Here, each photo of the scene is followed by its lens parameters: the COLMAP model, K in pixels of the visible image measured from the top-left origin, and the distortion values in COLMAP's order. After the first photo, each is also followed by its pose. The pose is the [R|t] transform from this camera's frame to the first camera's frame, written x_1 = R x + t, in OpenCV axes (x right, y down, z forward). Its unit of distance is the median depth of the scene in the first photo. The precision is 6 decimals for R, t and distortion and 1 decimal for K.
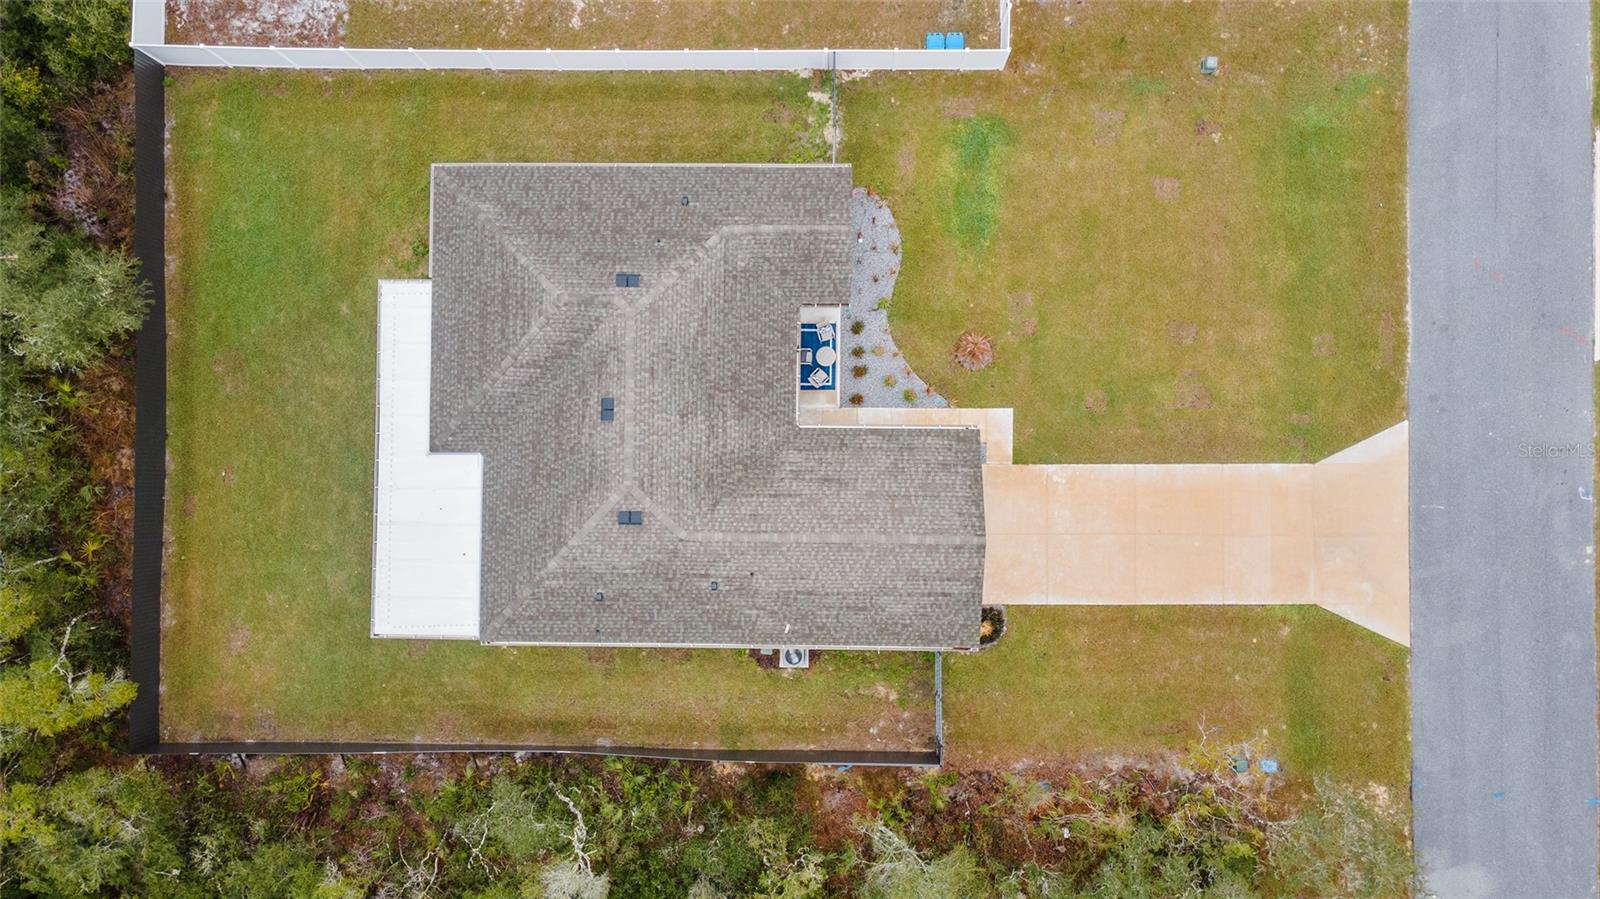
lens RADIAL K [[1157.2, 0, 793.2], [0, 1157.2, 450.6], [0, 0, 1]] dist [0.012041, 0.064105]
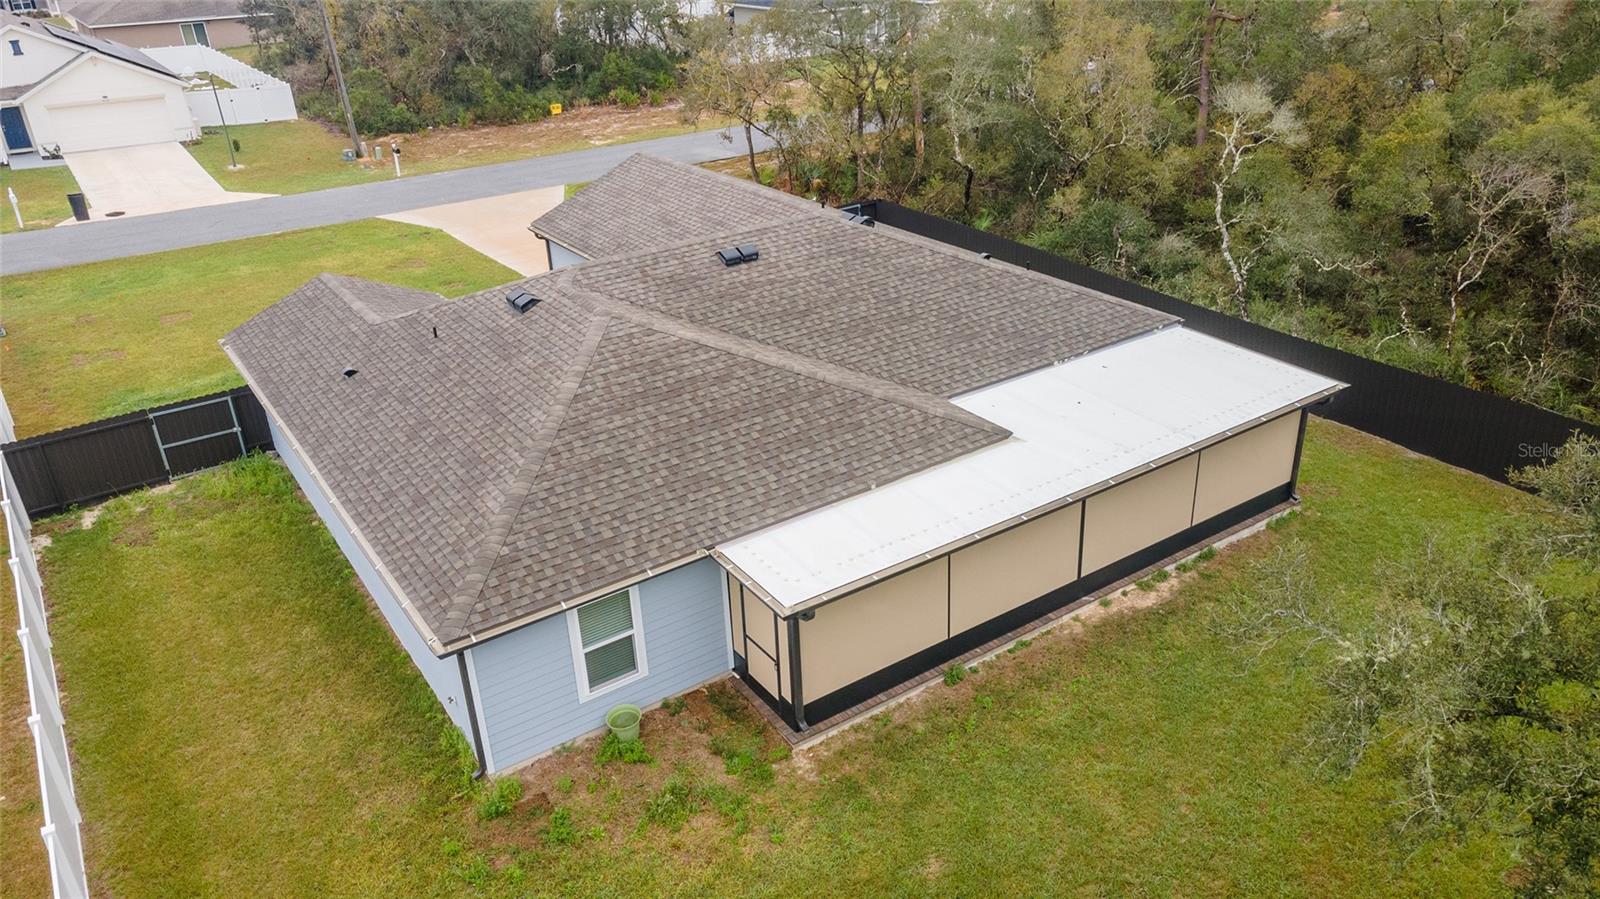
lens RADIAL K [[1157.2, 0, 793.2], [0, 1157.2, 450.6], [0, 0, 1]] dist [0.012041, 0.064105]
pose [[-0.562995, -0.324323, 0.760165, -0.606945], [0.825901, -0.254615, 0.503050, -0.311347], [0.030399, 0.911035, 0.411206, 0.761953]]
